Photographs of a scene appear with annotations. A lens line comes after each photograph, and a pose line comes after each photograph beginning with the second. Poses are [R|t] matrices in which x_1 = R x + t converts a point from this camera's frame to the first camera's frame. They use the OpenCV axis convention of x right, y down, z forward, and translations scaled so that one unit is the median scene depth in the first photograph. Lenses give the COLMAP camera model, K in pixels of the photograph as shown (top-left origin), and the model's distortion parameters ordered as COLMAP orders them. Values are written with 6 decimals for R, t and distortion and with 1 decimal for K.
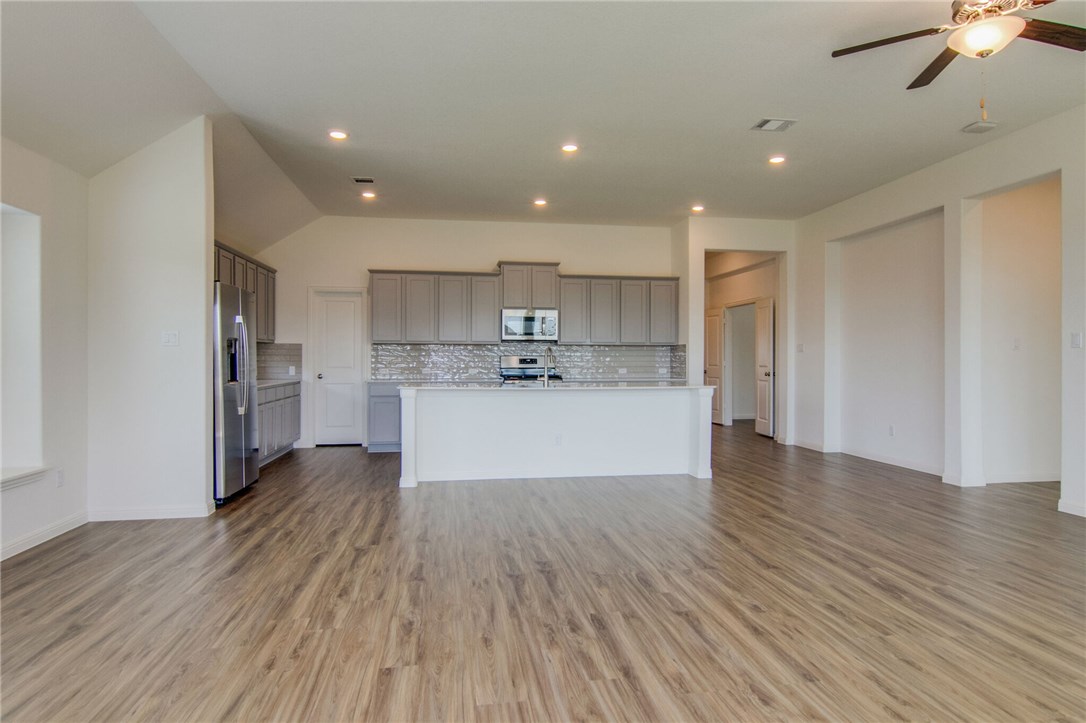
lens RADIAL K [[603.6, 0, 548.1], [0, 603.6, 362.8], [0, 0, 1]] dist [0.001111, -0.000066]
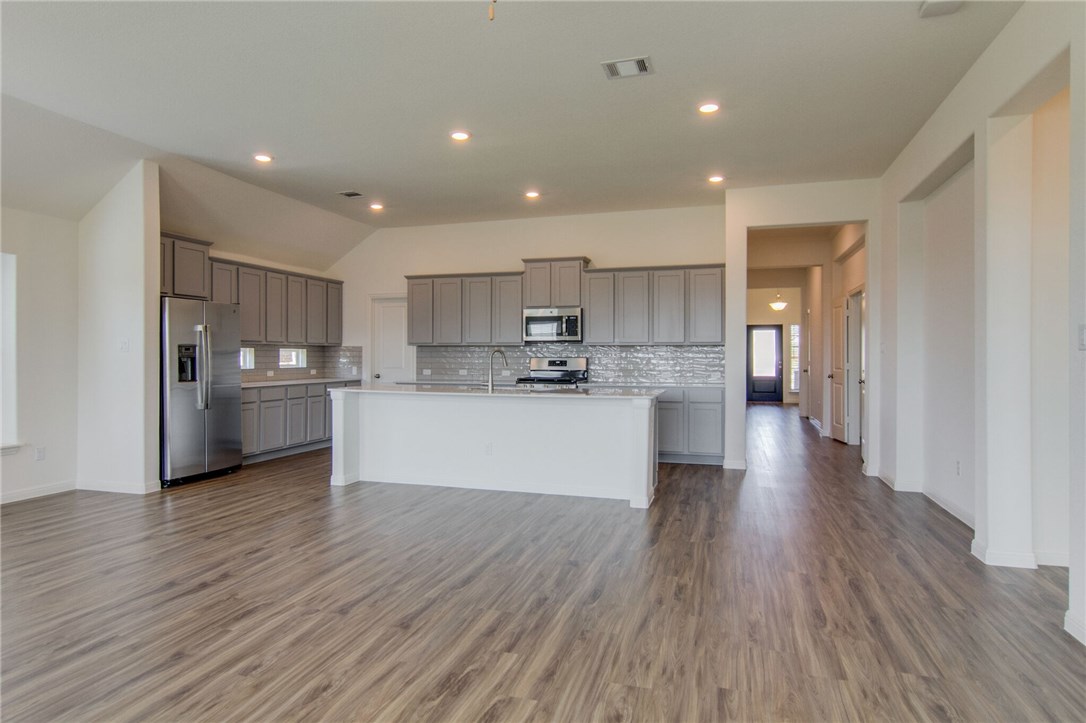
lens RADIAL K [[605.3, 0, 543.9], [0, 605.3, 356.3], [0, 0, 1]] dist [0.000430, 0.000644]
pose [[0.900508, 0.000577, -0.434839, 0.500132], [-0.003795, 0.999971, -0.006531, -0.009981], [0.434823, 0.007532, 0.900484, 0.195643]]
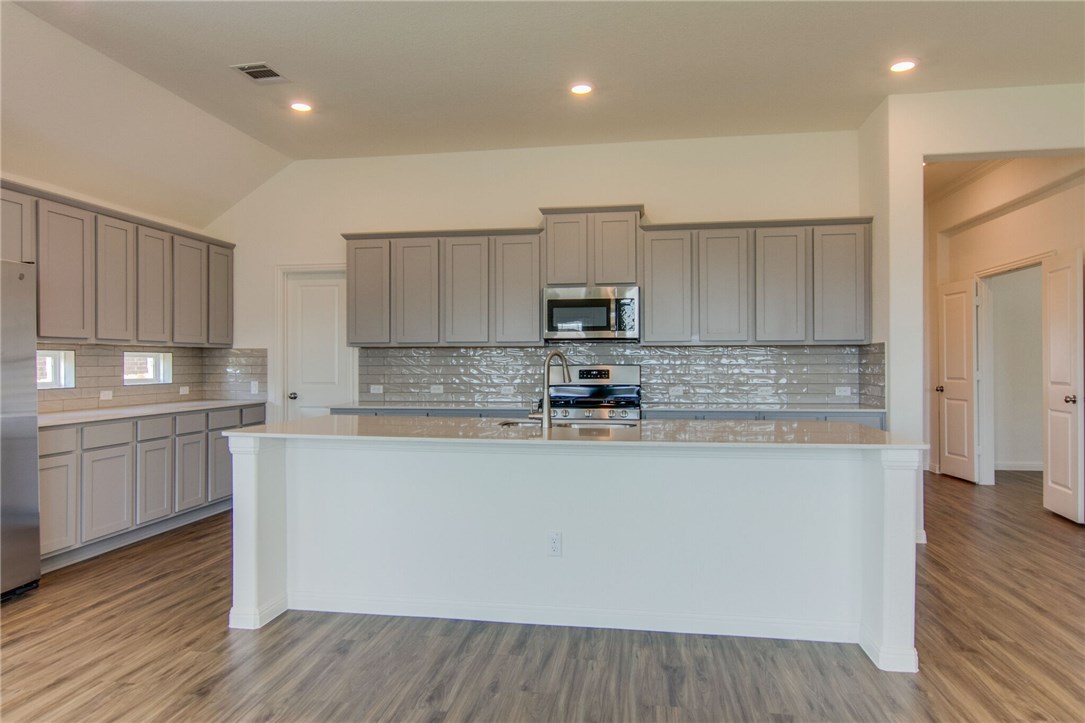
lens RADIAL K [[665.1, 0, 542.5], [0, 665.1, 361.5], [0, 0, 1]] dist [0.002135, 0.000170]
pose [[0.951996, -0.003815, -0.306085, 0.167899], [0.001098, 0.999958, -0.009048, -0.012861], [0.306107, 0.008277, 0.951961, 0.496076]]
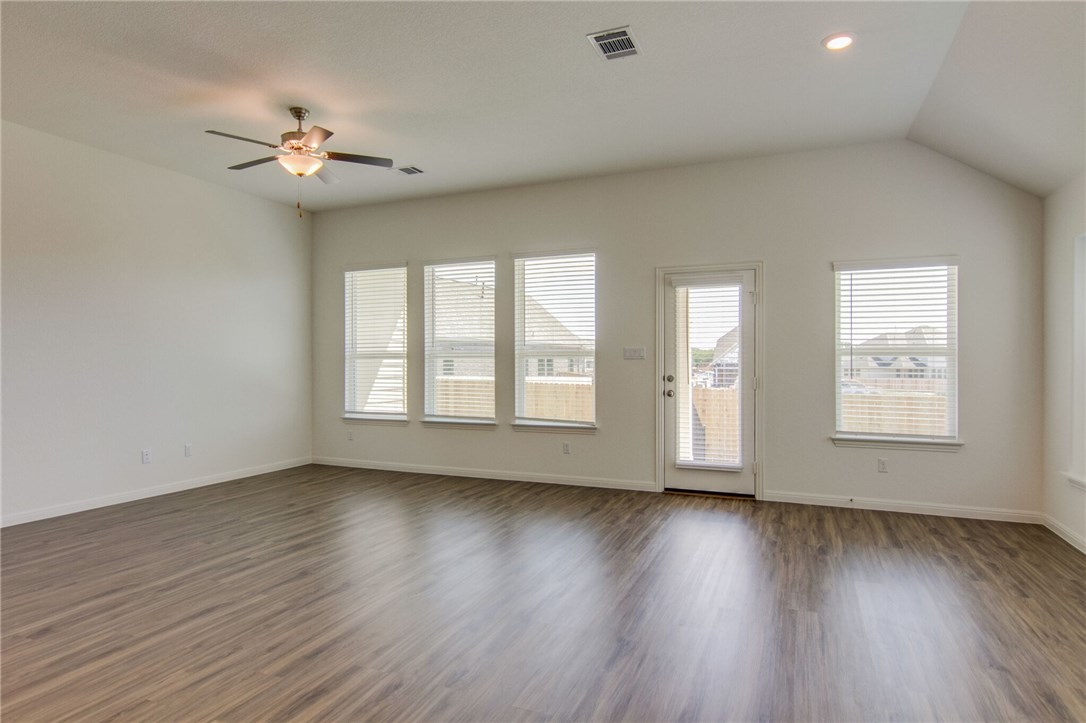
lens RADIAL K [[603.6, 0, 548.1], [0, 603.6, 362.8], [0, 0, 1]] dist [0.001111, -0.000066]
pose [[-0.852072, 0.002333, 0.523419, -0.296569], [0.003855, 0.999991, 0.001818, -0.013507], [-0.523410, 0.003567, -0.852074, 0.932142]]
